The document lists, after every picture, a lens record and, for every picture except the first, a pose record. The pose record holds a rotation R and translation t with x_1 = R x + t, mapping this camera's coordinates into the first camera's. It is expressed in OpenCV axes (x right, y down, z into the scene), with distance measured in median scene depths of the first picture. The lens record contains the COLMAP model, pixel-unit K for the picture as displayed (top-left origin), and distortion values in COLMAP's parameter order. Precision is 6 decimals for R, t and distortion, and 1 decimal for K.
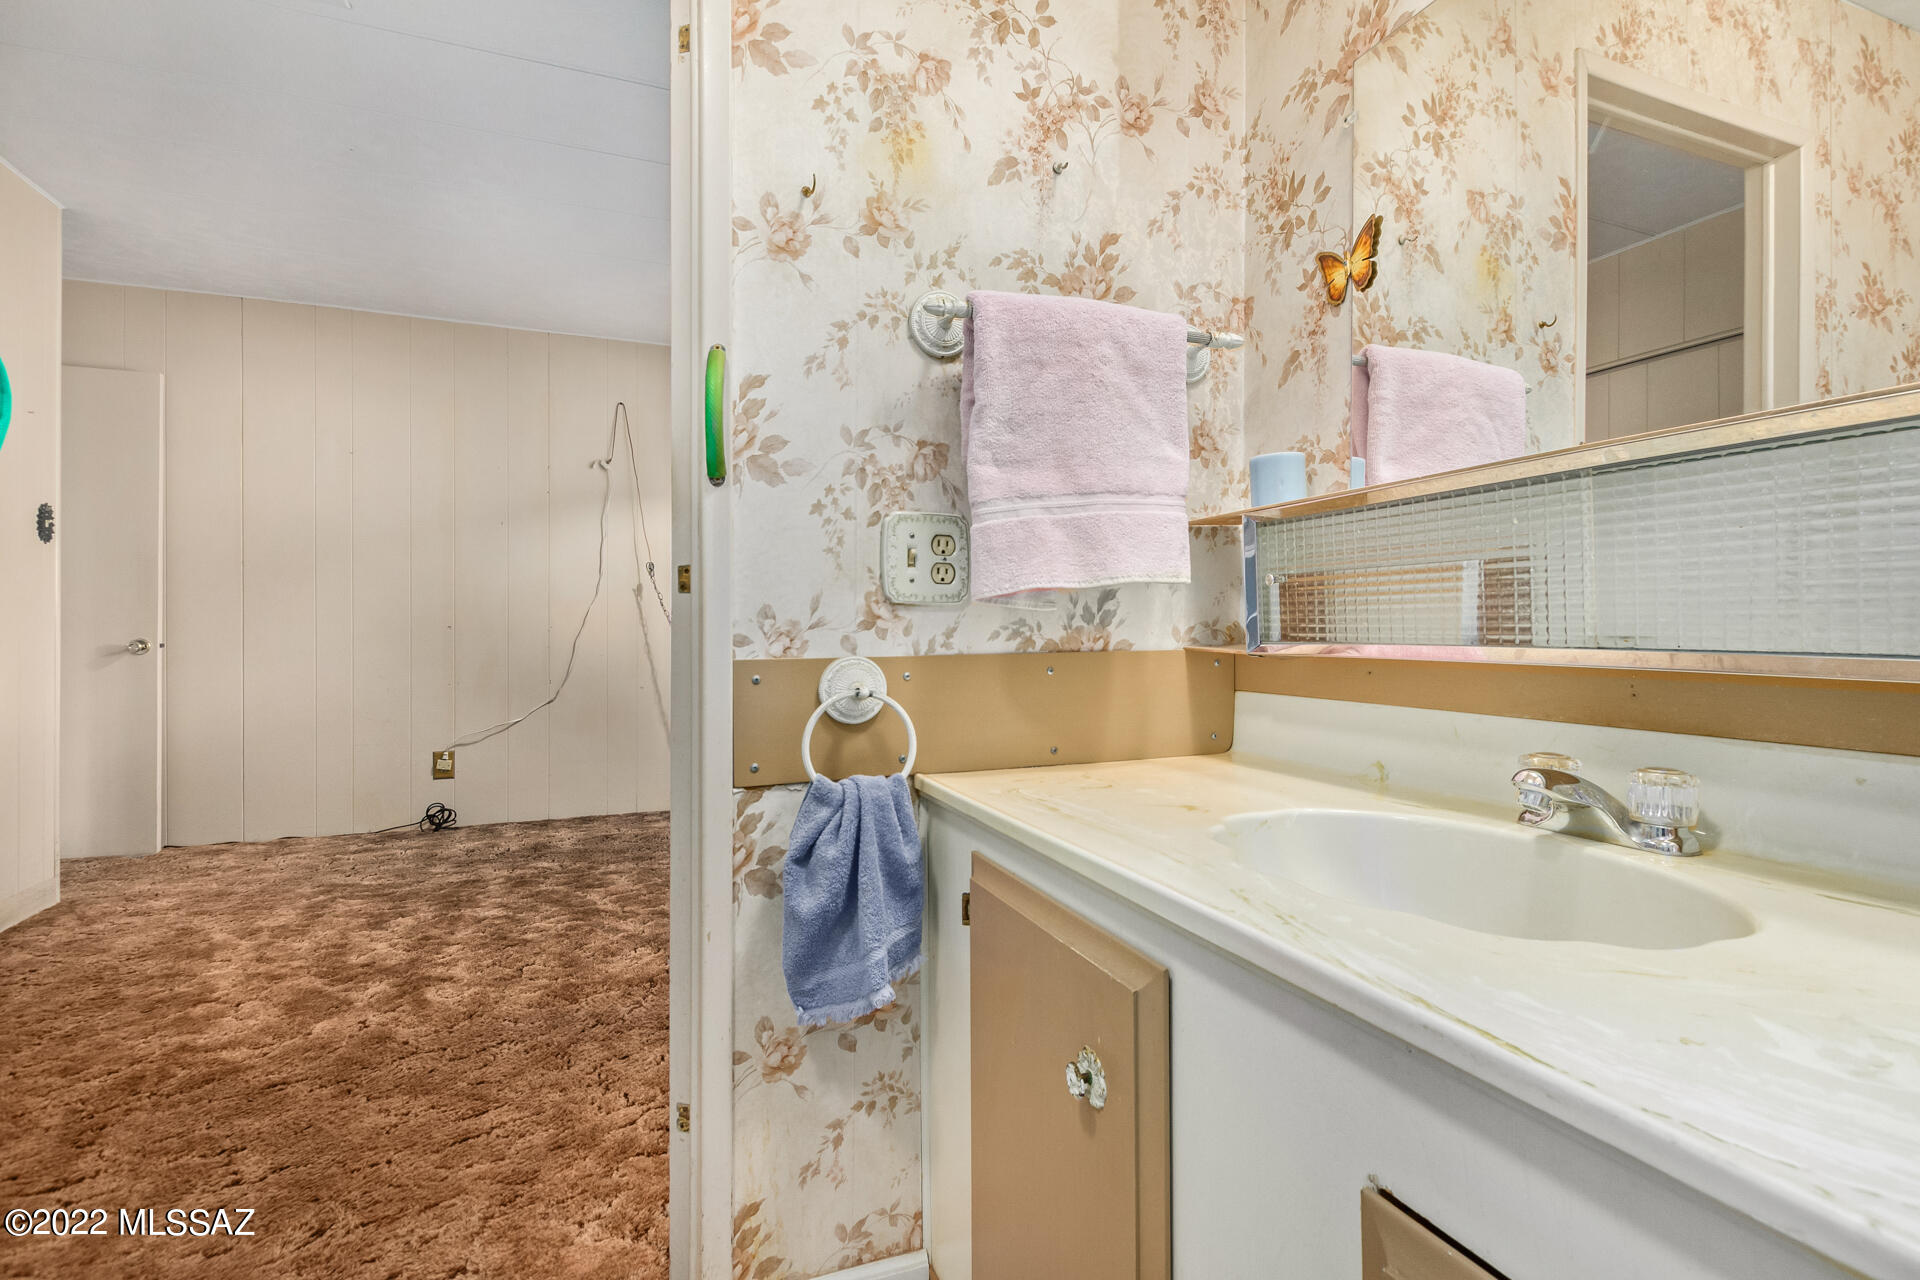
lens RADIAL K [[890.9, 0, 960.0], [0, 890.9, 640.0], [0, 0, 1]] dist [0.004935, 0.000754]
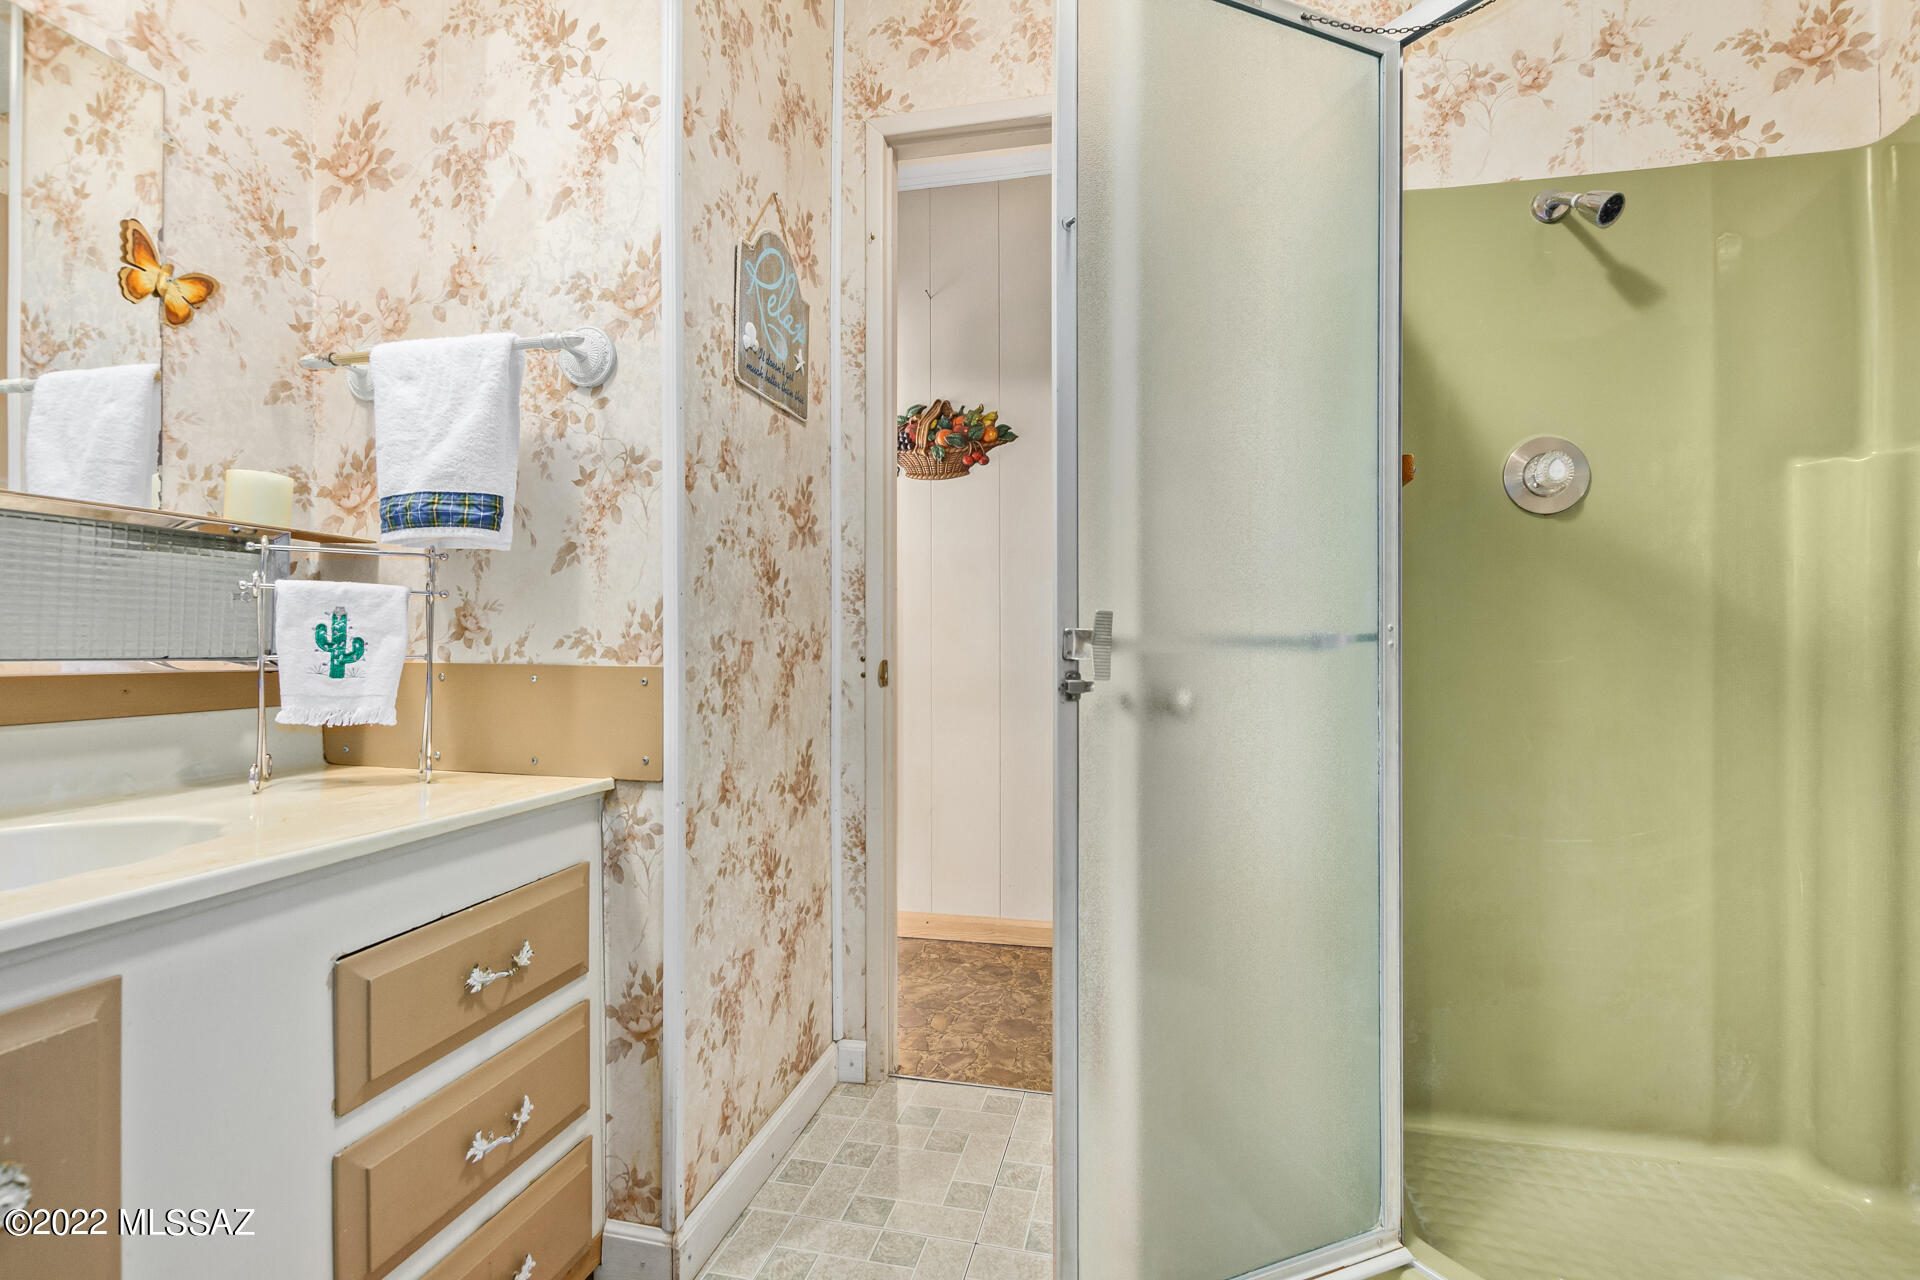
lens RADIAL K [[890.9, 0, 960.0], [0, 890.9, 640.0], [0, 0, 1]] dist [0.004935, 0.000754]
pose [[0.822420, -0.008415, -0.568818, 1.222661], [0.002658, 0.999937, -0.010949, 0.003301], [0.568874, 0.007493, 0.822390, 0.479138]]
